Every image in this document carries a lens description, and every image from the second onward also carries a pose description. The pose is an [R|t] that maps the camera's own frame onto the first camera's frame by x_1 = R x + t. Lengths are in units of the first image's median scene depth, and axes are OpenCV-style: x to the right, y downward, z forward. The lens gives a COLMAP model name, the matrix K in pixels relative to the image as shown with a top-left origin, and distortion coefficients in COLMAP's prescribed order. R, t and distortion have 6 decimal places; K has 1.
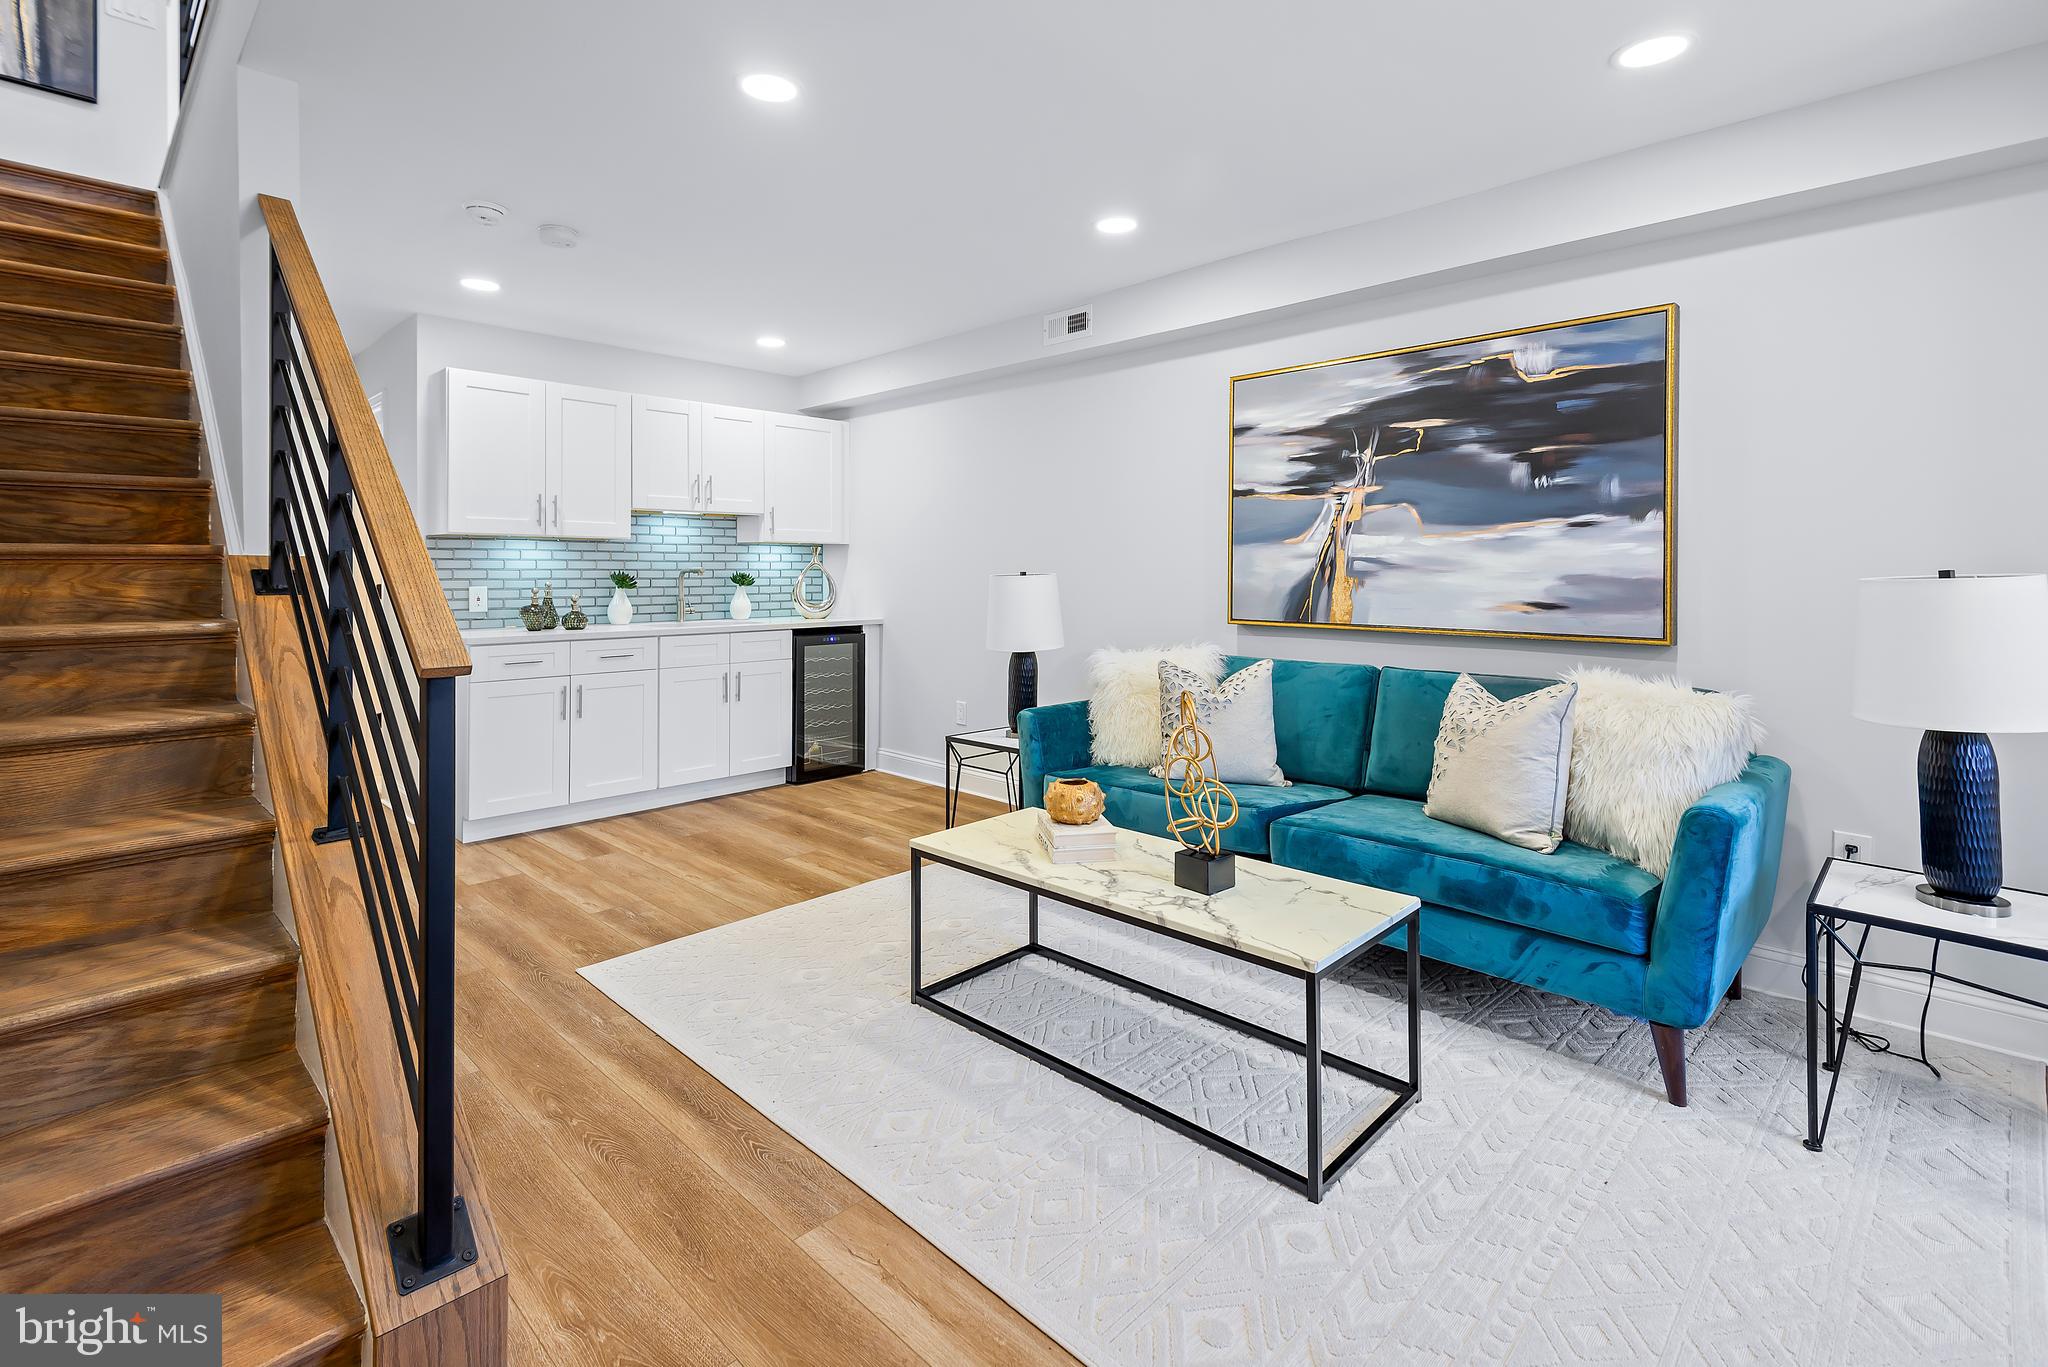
lens RADIAL K [[964.5, 0, 1018.8], [0, 964.5, 598.6], [0, 0, 1]] dist [0.049856, -0.020143]
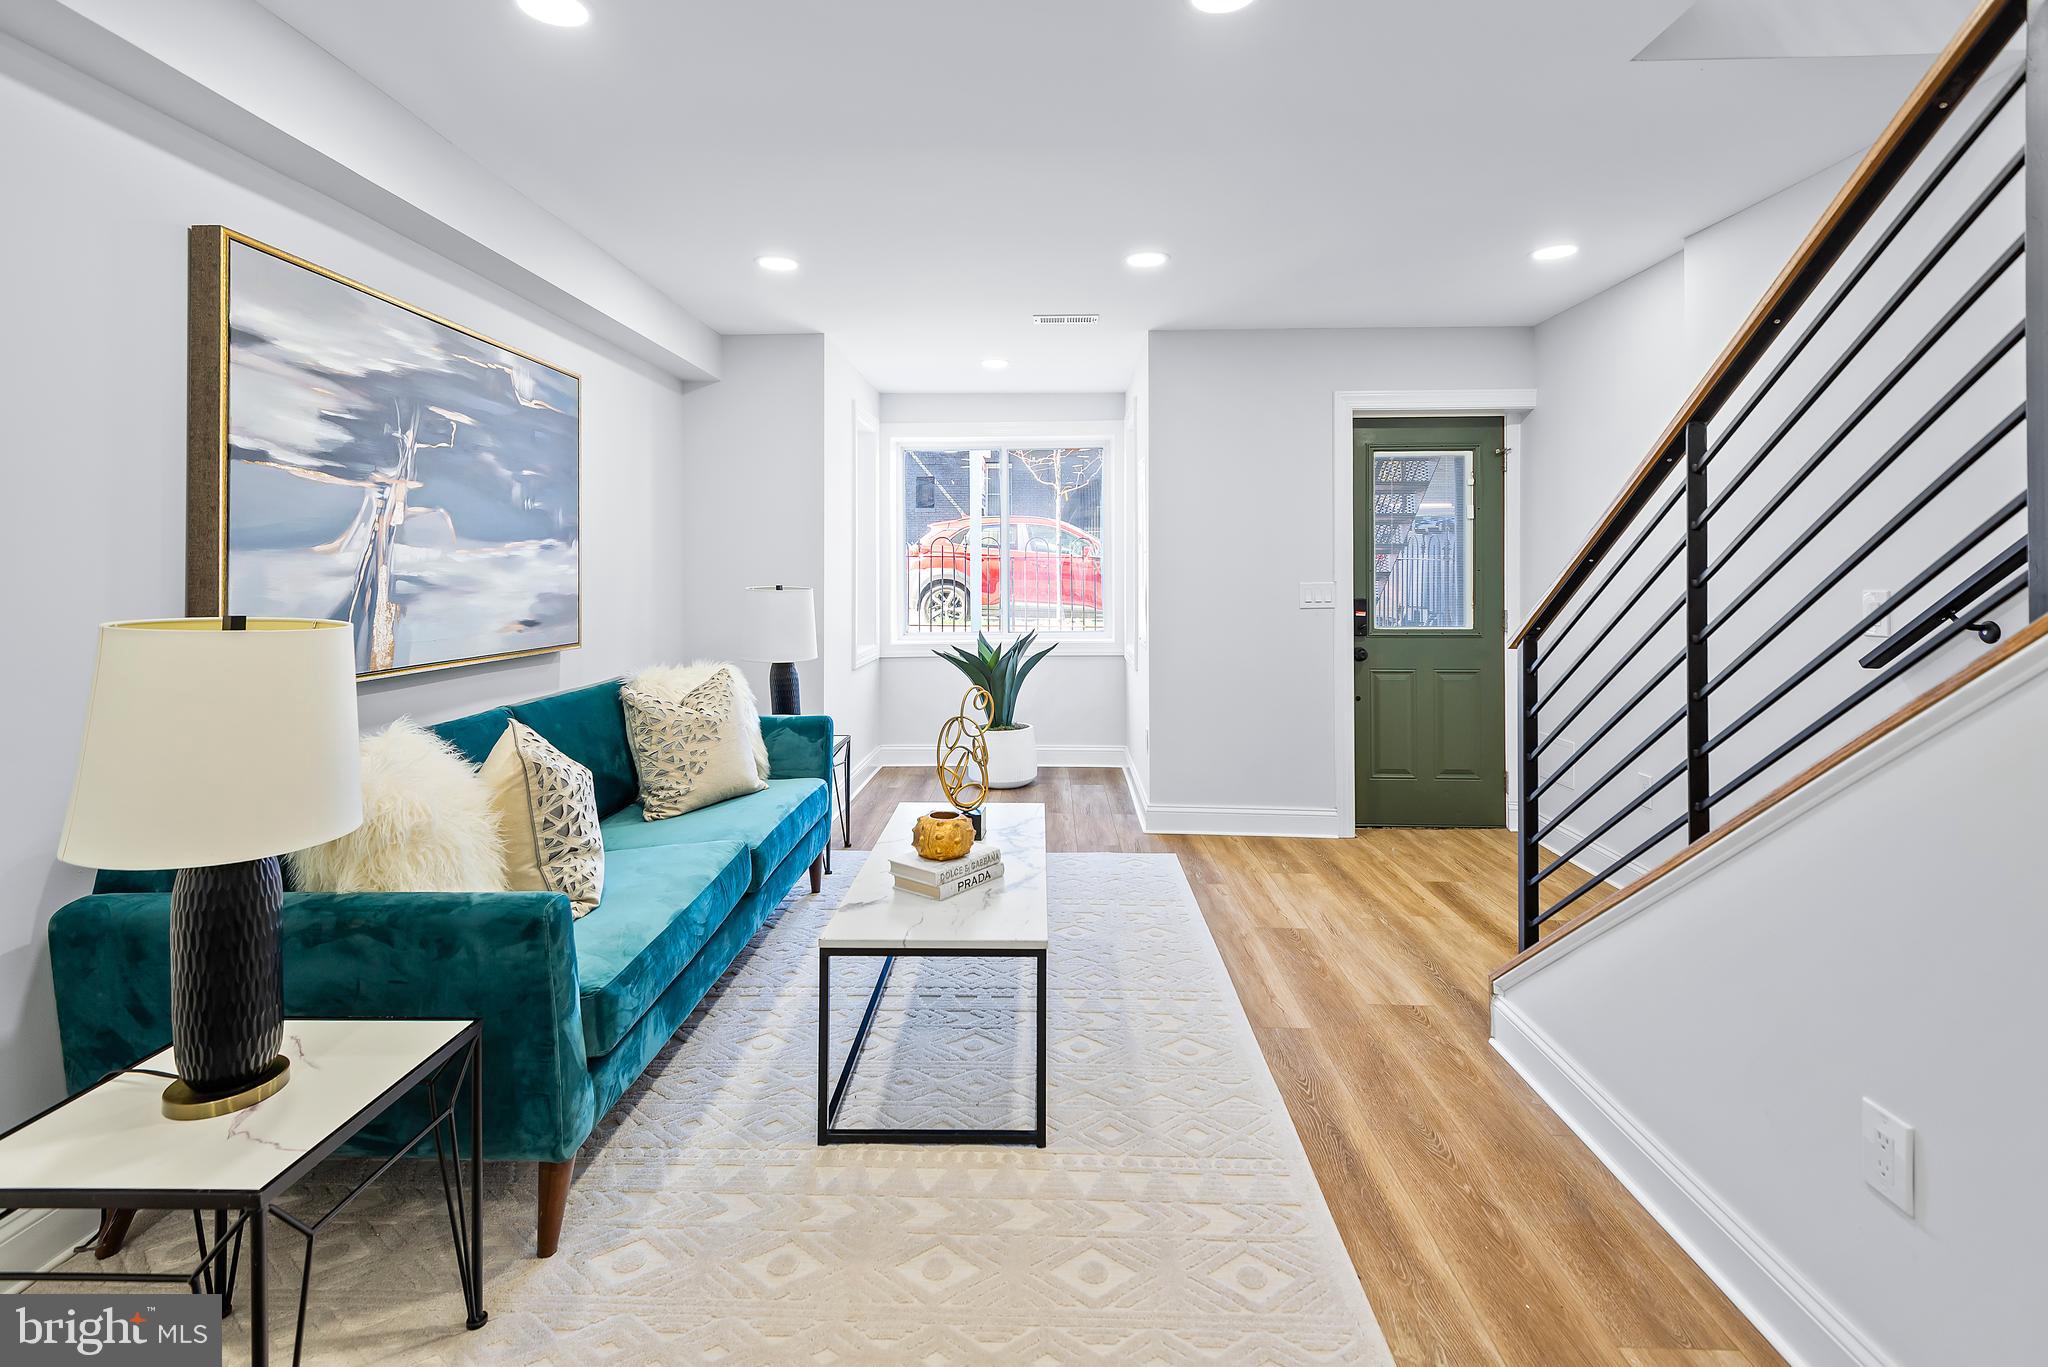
lens RADIAL K [[964.5, 0, 1018.8], [0, 964.5, 598.6], [0, 0, 1]] dist [0.049856, -0.020143]
pose [[-0.683990, -0.021307, 0.729181, -0.506873], [0.020319, 0.998629, 0.048240, -0.051325], [-0.729209, 0.047812, -0.682619, 1.165964]]
